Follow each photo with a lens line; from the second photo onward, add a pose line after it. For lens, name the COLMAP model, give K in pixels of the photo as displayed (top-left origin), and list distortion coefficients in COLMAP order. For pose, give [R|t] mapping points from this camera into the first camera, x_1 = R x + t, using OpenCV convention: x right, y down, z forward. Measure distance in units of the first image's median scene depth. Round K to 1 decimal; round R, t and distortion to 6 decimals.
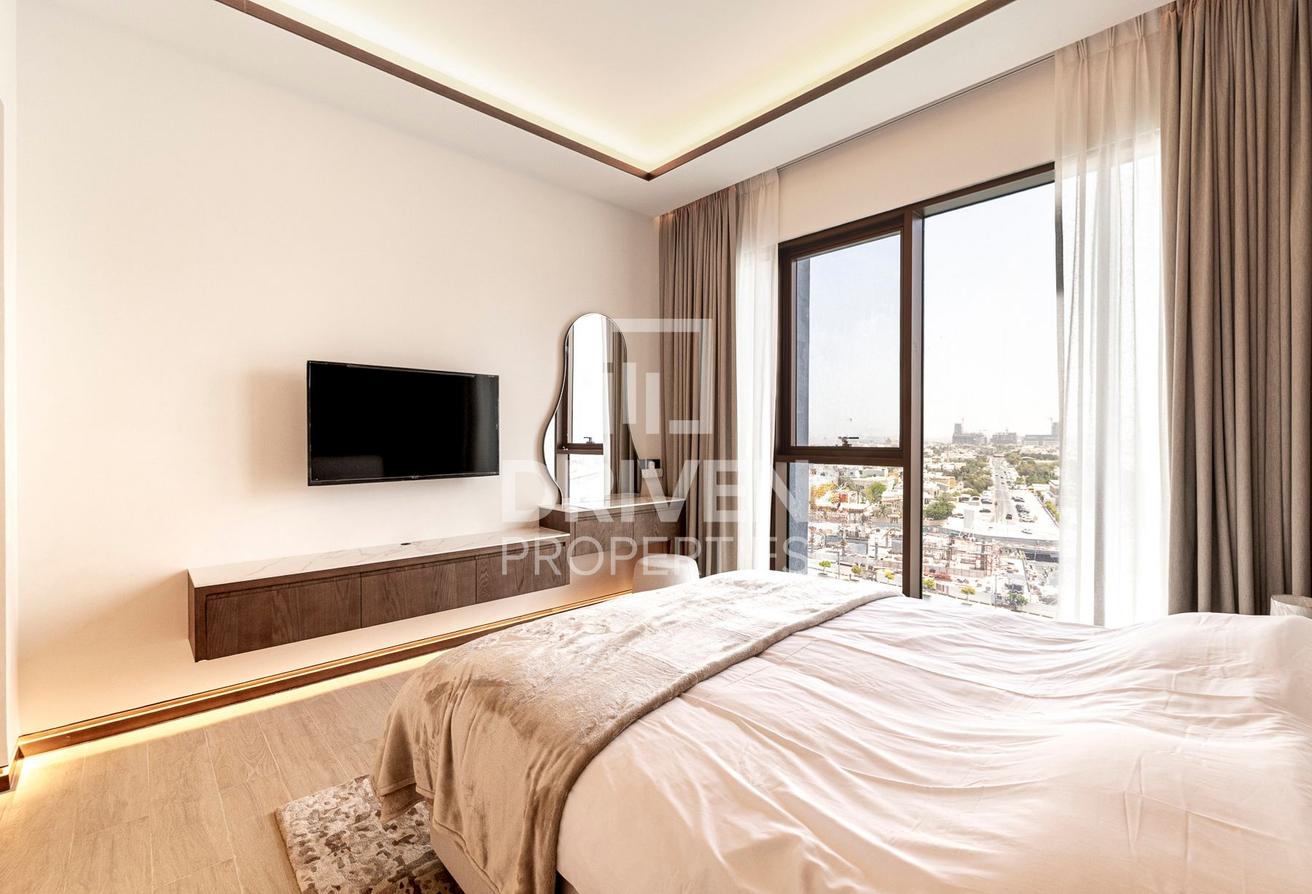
lens RADIAL K [[563.0, 0, 656.2], [0, 563.0, 443.3], [0, 0, 1]] dist [-0.003136, -0.000306]
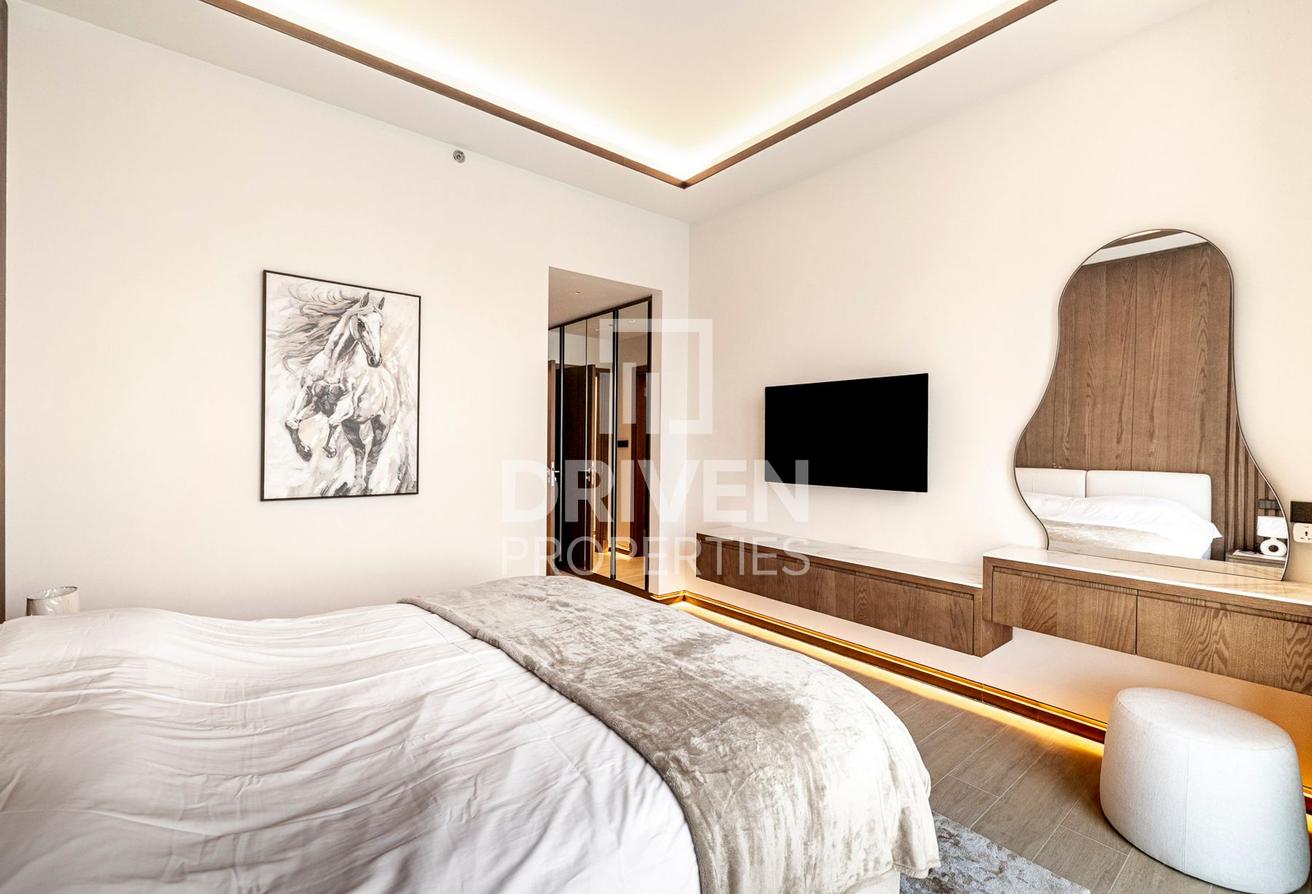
lens RADIAL K [[563.0, 0, 656.2], [0, 563.0, 443.3], [0, 0, 1]] dist [-0.003136, -0.000306]
pose [[-0.060740, 0.001814, -0.998152, 0.740616], [-0.019372, 0.999808, 0.002995, -0.014776], [0.997966, 0.019518, -0.060693, 0.813711]]
